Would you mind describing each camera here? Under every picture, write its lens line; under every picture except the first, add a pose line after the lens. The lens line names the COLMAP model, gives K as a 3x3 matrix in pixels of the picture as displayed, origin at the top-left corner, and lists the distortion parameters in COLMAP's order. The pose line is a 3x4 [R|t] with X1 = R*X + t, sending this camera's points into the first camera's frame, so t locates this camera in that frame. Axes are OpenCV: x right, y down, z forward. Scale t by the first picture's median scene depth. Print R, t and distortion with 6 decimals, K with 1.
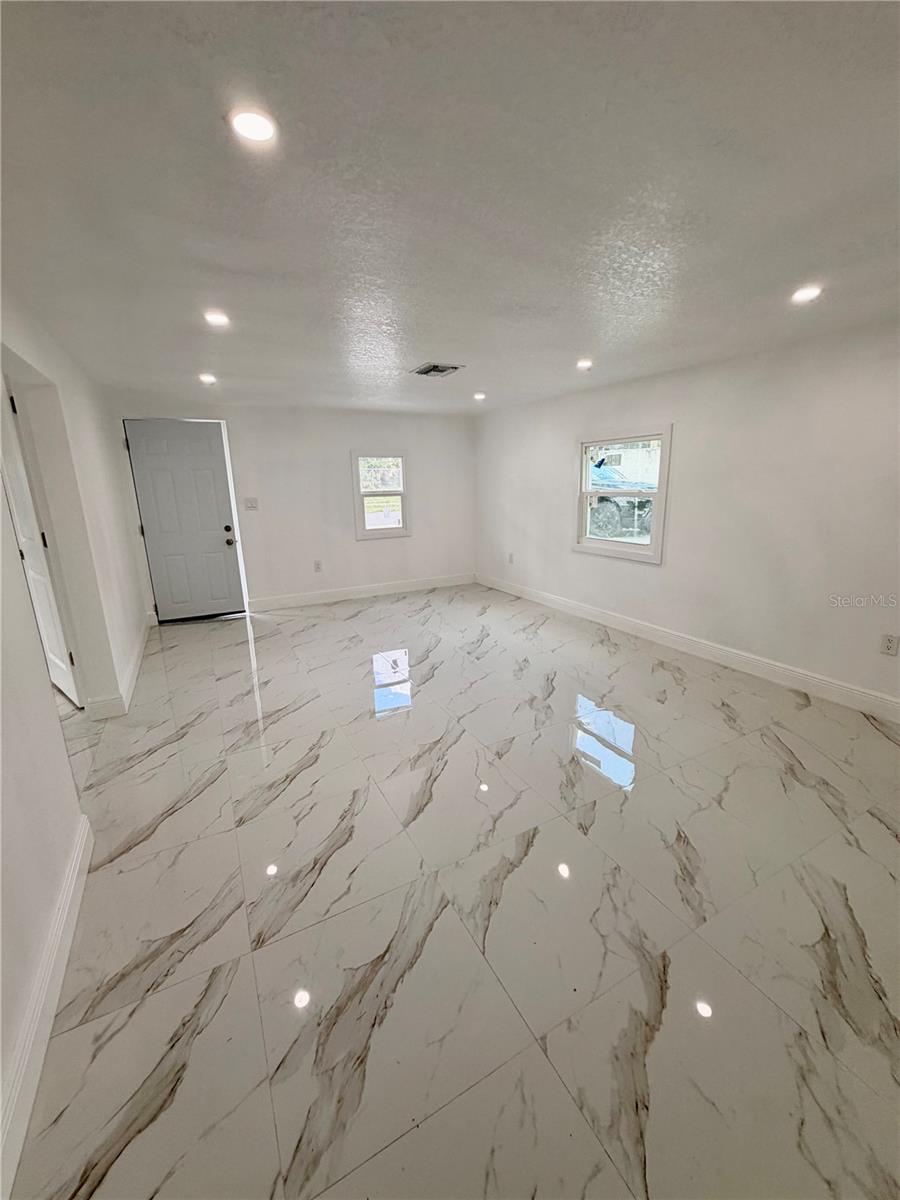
lens RADIAL K [[477.9, 0, 451.2], [0, 477.9, 598.1], [0, 0, 1]] dist [0.001070, -0.000299]
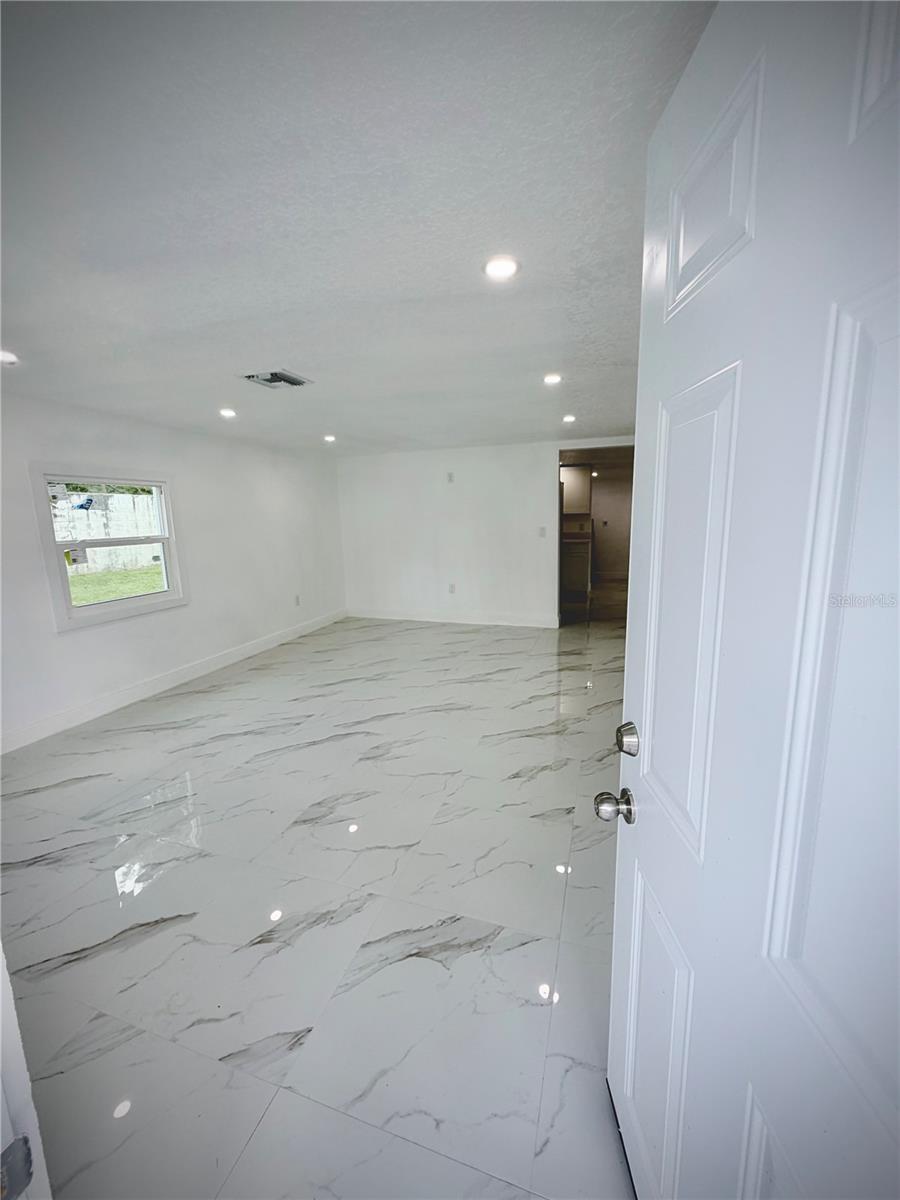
lens RADIAL K [[477.9, 0, 451.2], [0, 477.9, 598.1], [0, 0, 1]] dist [0.001070, -0.000299]
pose [[-0.691635, -0.087472, 0.716930, -0.959160], [0.207369, 0.926795, 0.313130, -0.387371], [-0.691837, 0.365240, -0.622865, 1.662407]]
